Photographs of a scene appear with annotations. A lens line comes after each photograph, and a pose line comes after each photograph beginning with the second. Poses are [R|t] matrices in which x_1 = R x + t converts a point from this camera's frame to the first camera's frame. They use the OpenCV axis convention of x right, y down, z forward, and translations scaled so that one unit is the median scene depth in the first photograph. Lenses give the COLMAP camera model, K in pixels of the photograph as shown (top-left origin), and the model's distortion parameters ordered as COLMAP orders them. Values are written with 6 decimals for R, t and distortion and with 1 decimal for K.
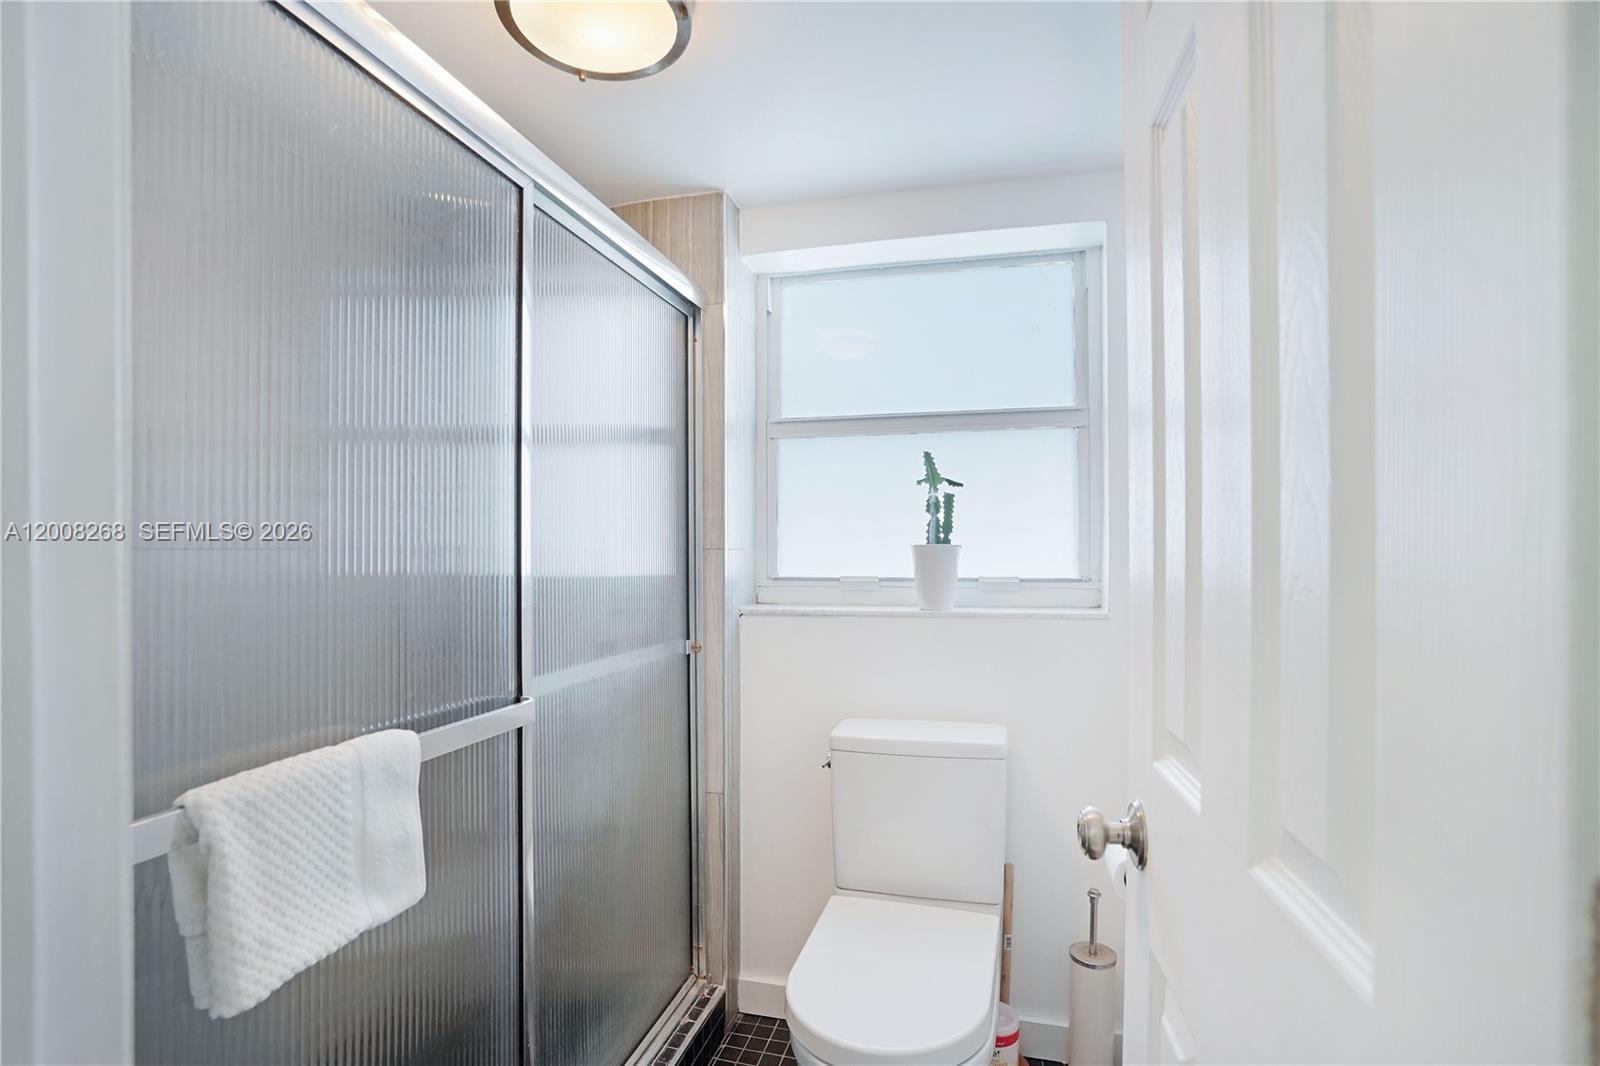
lens RADIAL K [[750.3, 0, 802.8], [0, 750.3, 541.4], [0, 0, 1]] dist [-0.030734, 0.002417]
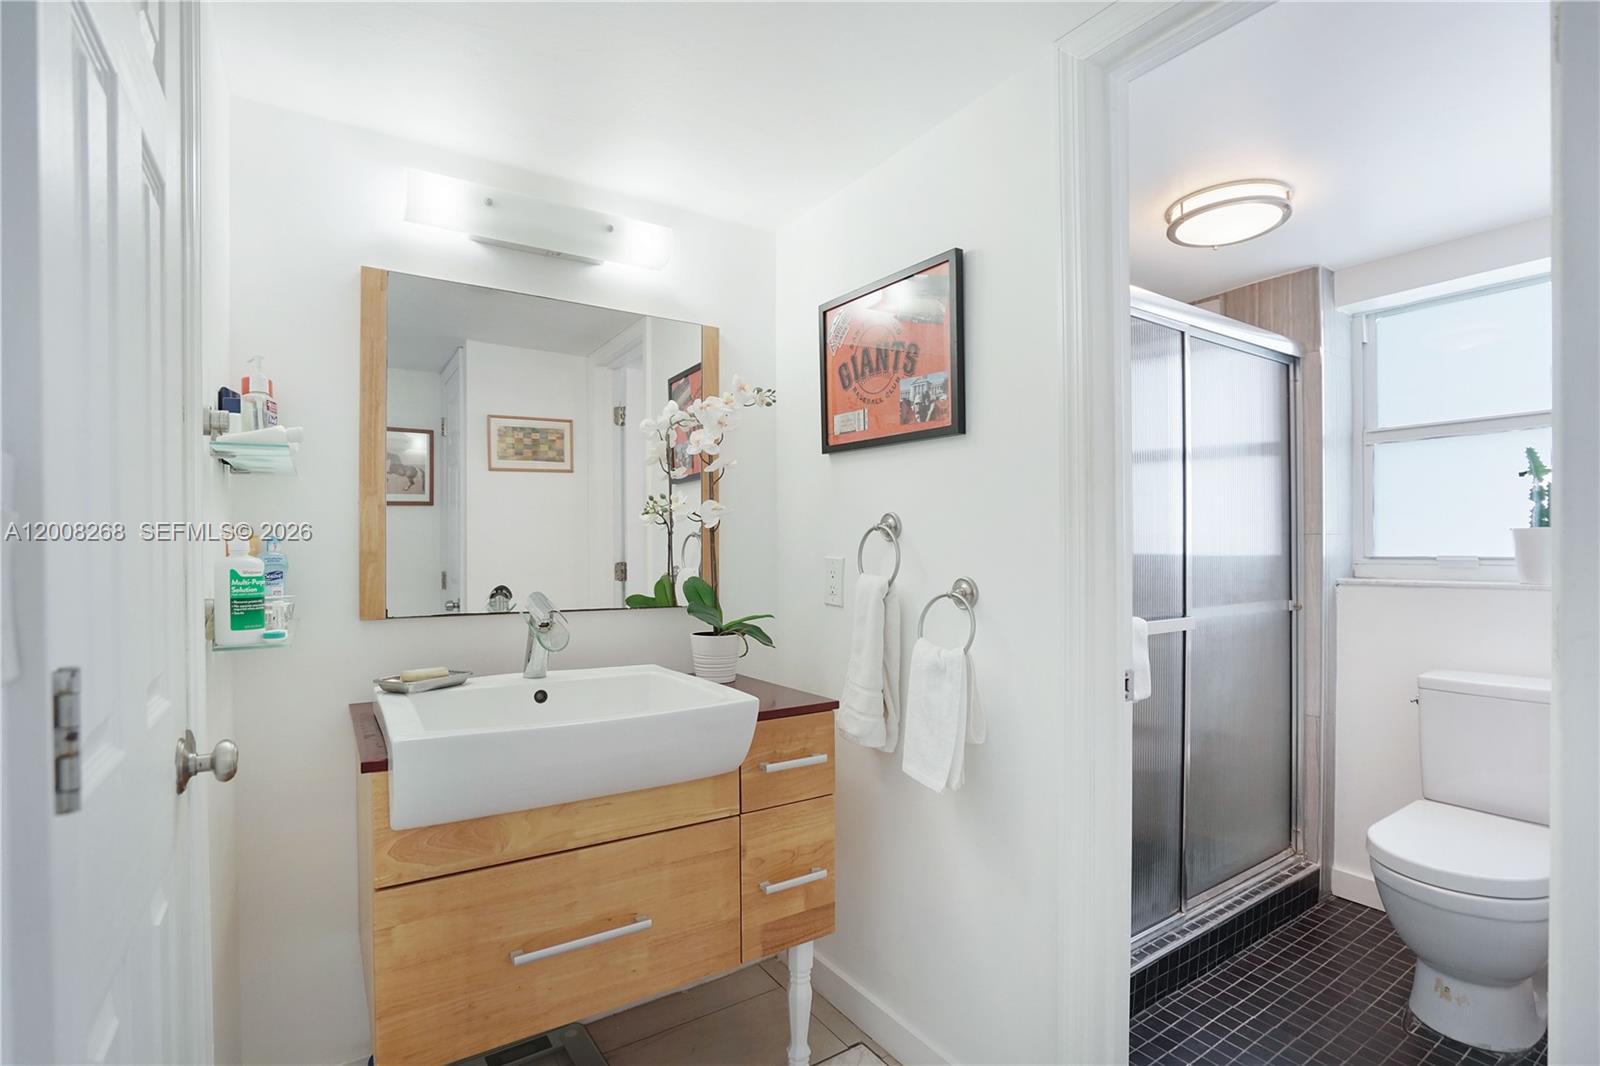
lens RADIAL K [[750.3, 0, 797.2], [0, 750.3, 550.1], [0, 0, 1]] dist [-0.030734, 0.002417]
pose [[0.745752, 0.003013, -0.666216, 0.072807], [0.012444, 0.999752, 0.018452, 0.003047], [0.666107, -0.022051, 0.745530, -0.585990]]
